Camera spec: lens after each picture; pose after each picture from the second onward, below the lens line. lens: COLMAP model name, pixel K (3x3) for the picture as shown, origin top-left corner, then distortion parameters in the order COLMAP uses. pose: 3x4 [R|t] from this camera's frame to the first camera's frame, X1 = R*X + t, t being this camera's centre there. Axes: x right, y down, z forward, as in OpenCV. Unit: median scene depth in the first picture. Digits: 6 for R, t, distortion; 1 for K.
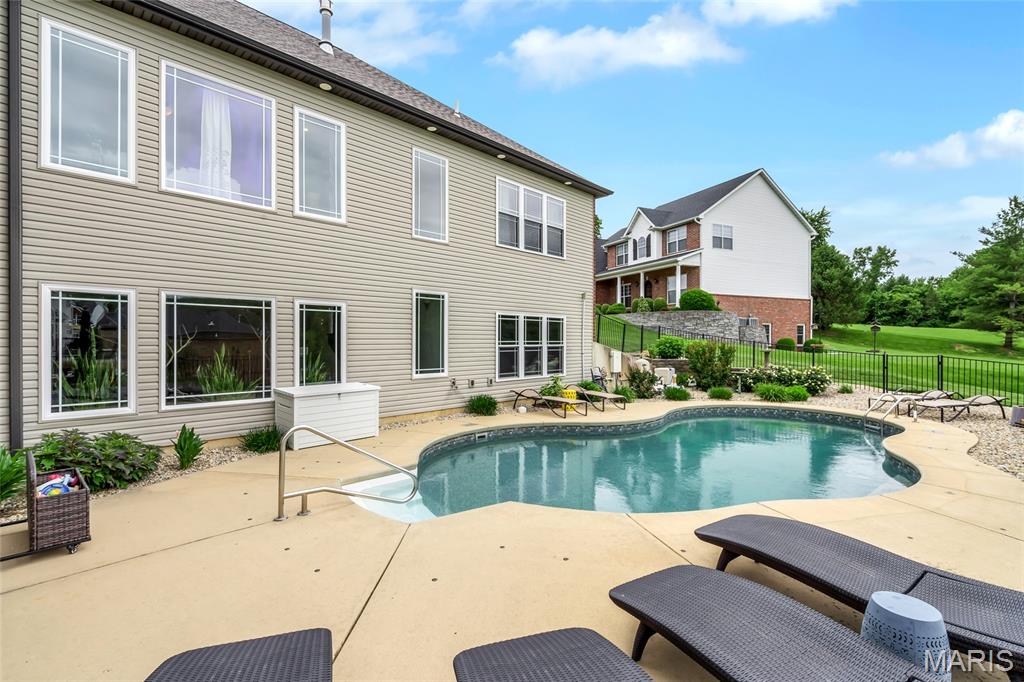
lens RADIAL K [[482.8, 0, 515.5], [0, 482.8, 342.3], [0, 0, 1]] dist [-0.010087, 0.001995]
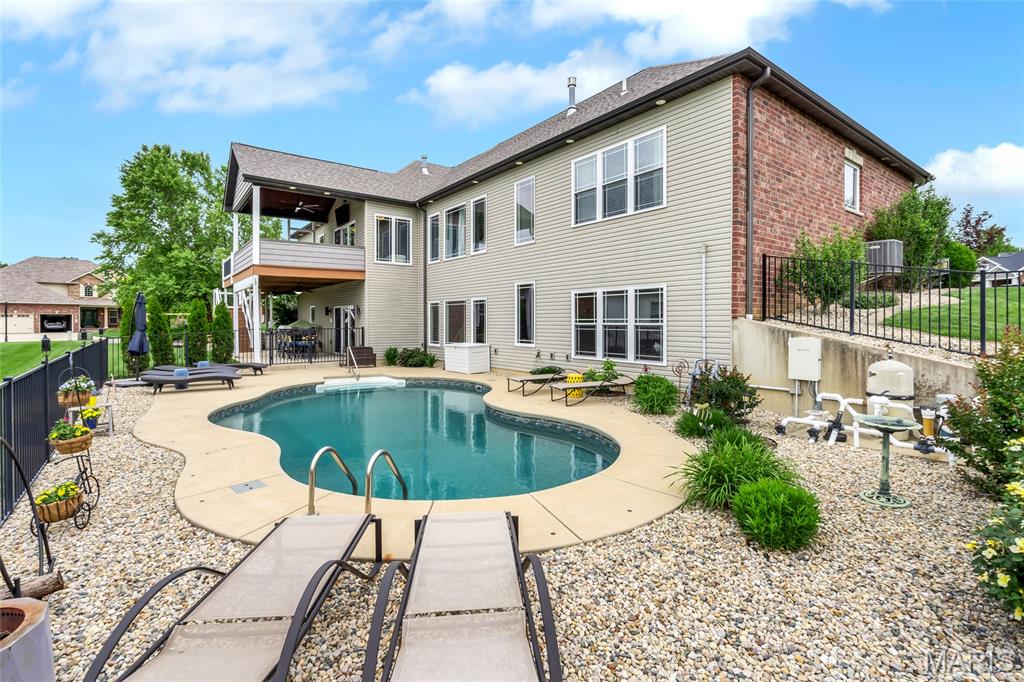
lens RADIAL K [[482.8, 0, 522.8], [0, 482.8, 321.5], [0, 0, 1]] dist [-0.010087, 0.001995]
pose [[-0.164247, 0.004405, -0.986409, 0.989936], [0.003284, 0.999987, 0.003919, -0.001835], [0.986414, -0.002596, -0.164259, 1.046156]]
